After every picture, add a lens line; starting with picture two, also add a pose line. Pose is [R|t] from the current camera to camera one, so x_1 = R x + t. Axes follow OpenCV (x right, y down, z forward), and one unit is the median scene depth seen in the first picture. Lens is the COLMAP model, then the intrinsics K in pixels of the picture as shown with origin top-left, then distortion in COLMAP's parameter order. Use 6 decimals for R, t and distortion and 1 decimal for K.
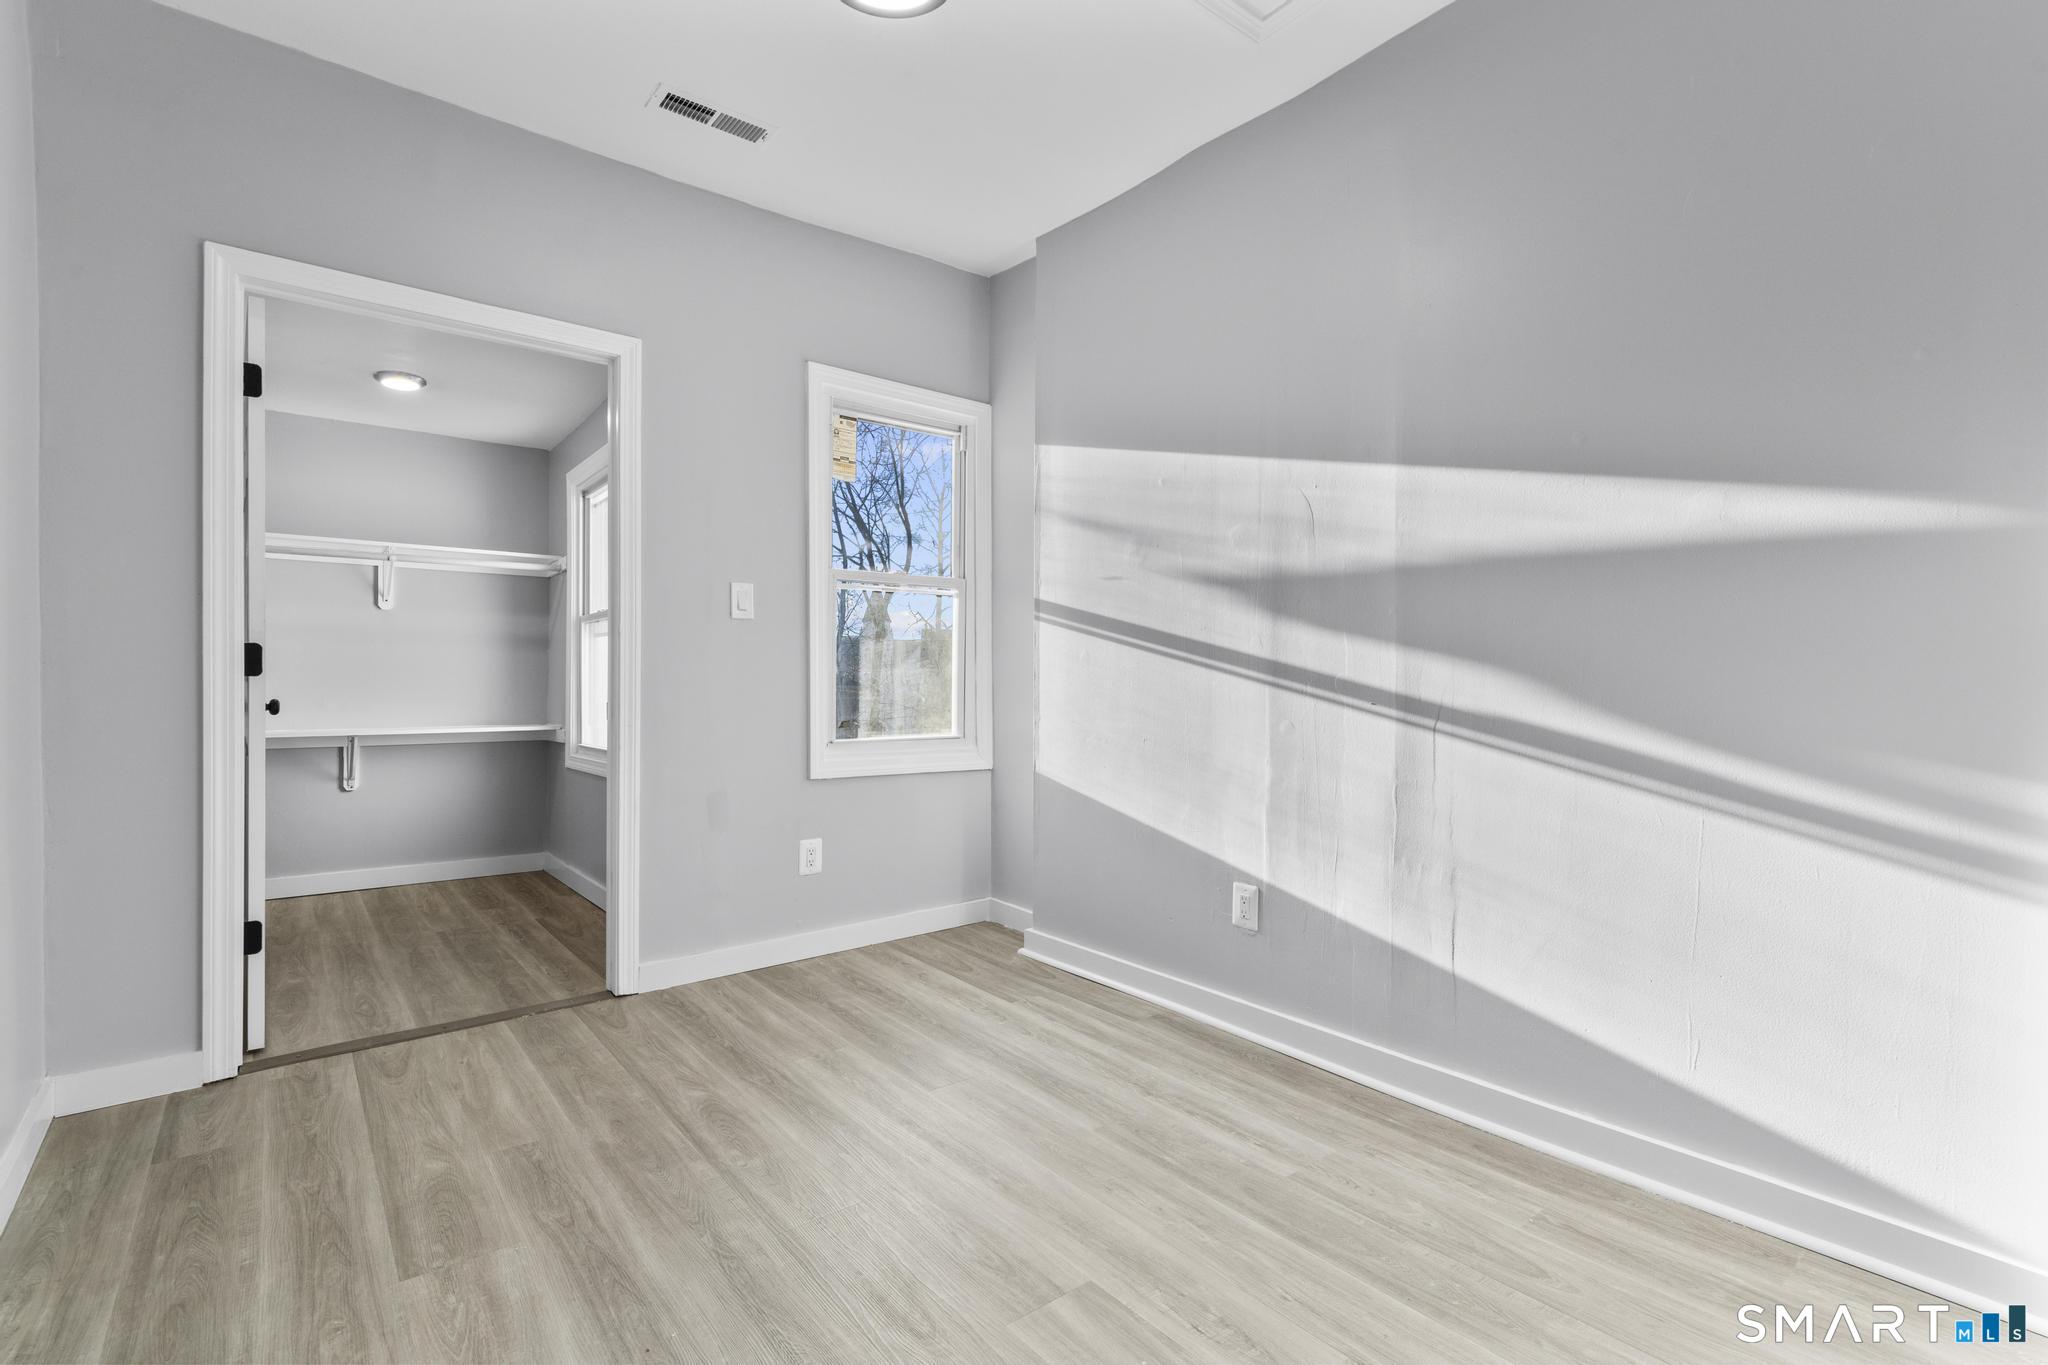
lens RADIAL K [[936.2, 0, 1019.0], [0, 936.2, 678.9], [0, 0, 1]] dist [-0.009472, 0.007706]
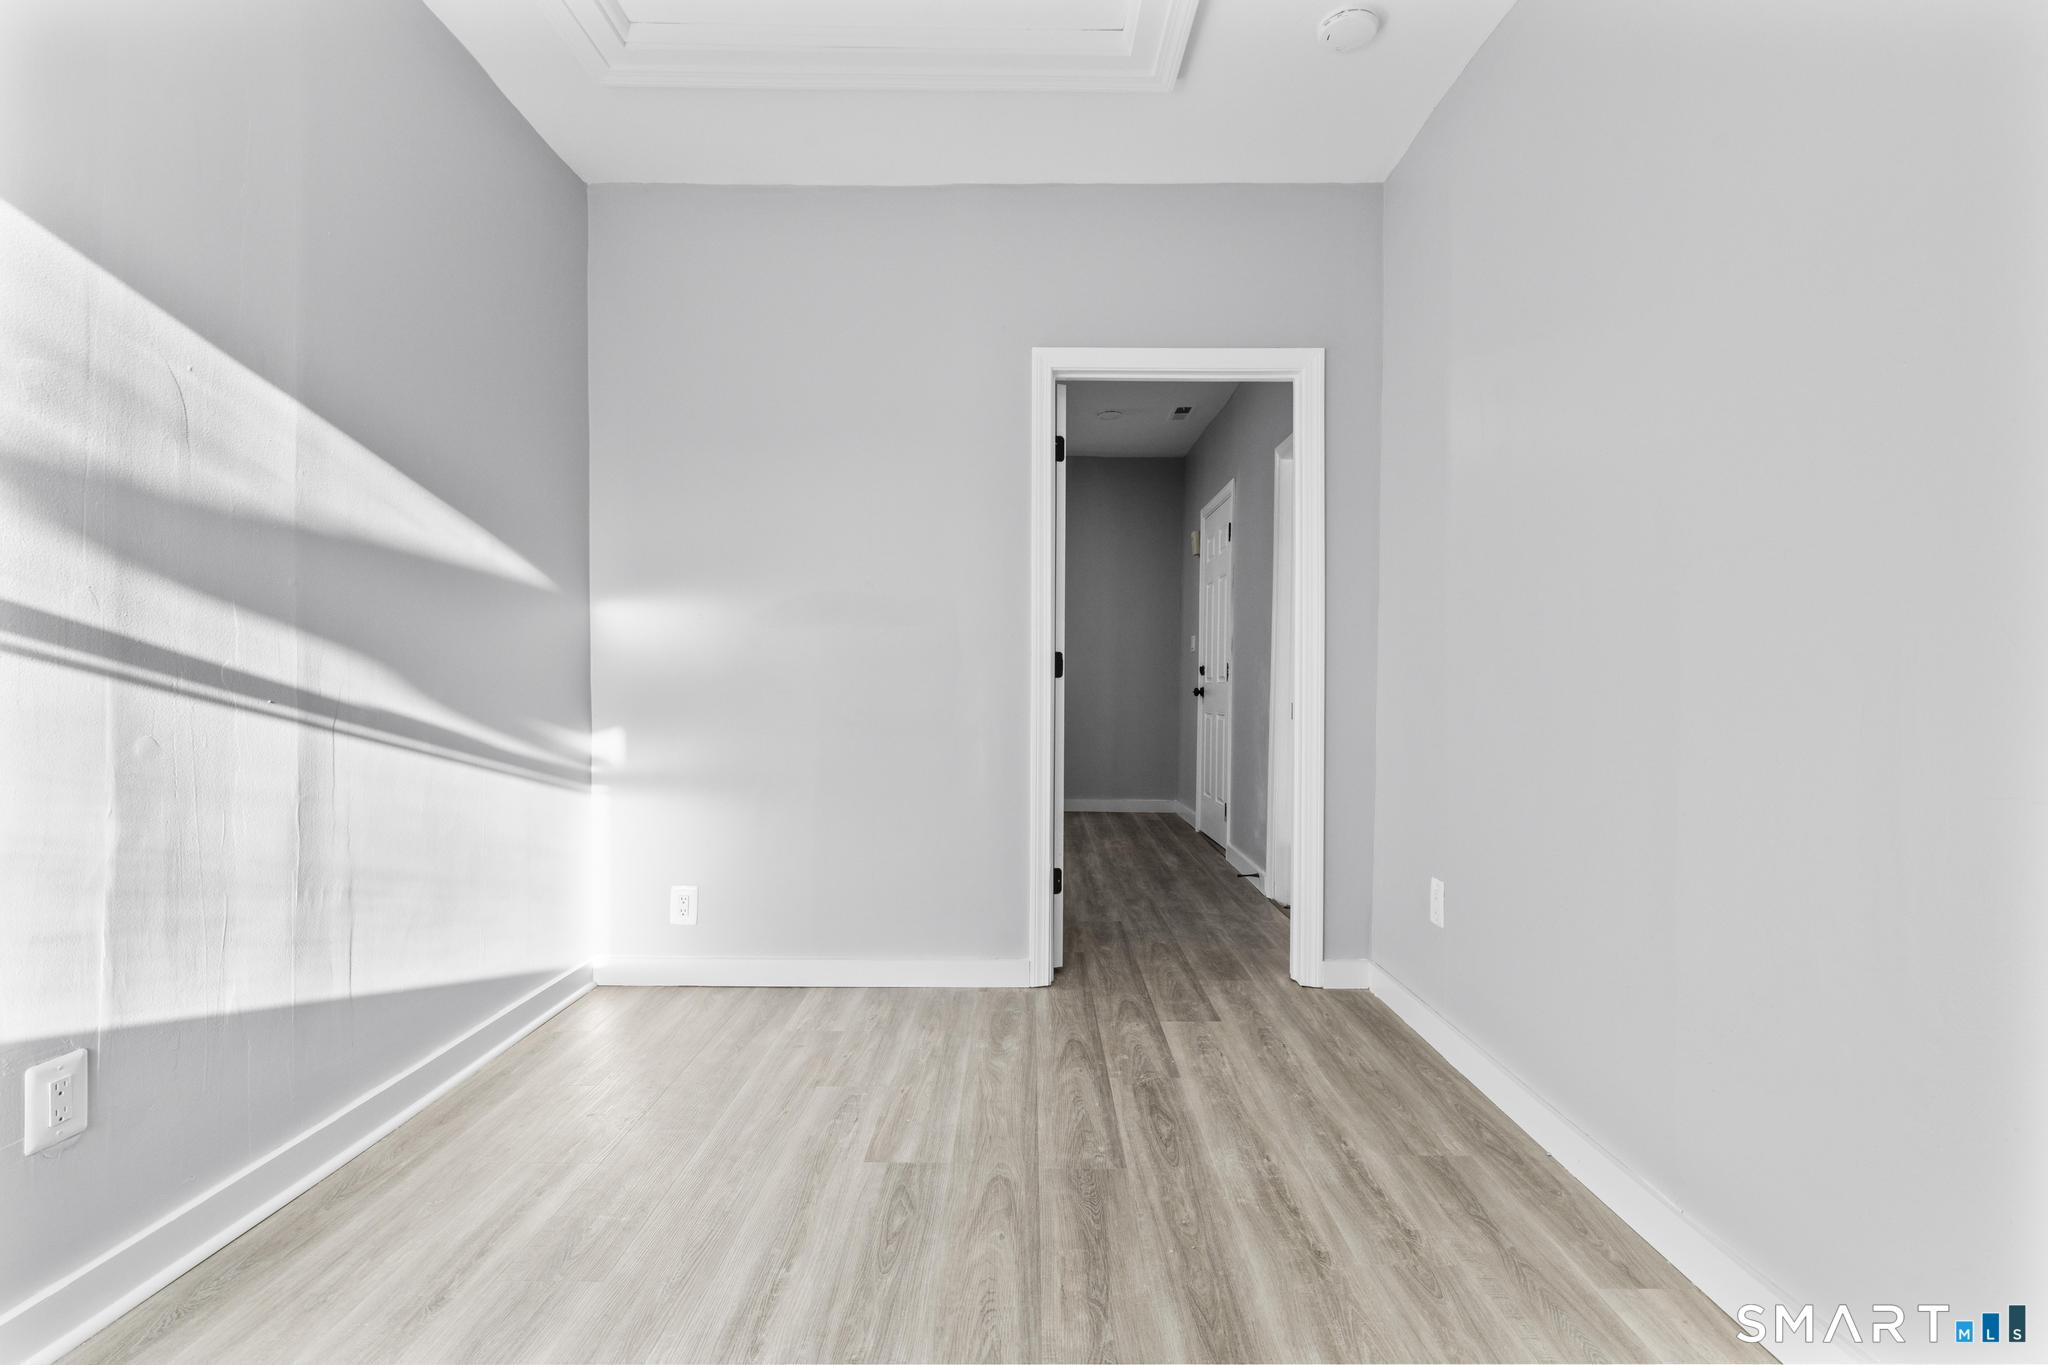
lens RADIAL K [[936.2, 0, 1019.0], [0, 936.2, 678.9], [0, 0, 1]] dist [-0.009472, 0.007706]
pose [[-0.775052, -0.002401, 0.631893, -0.532754], [-0.009233, 0.999929, -0.007524, 0.007034], [-0.631830, -0.011666, -0.775019, 1.132568]]
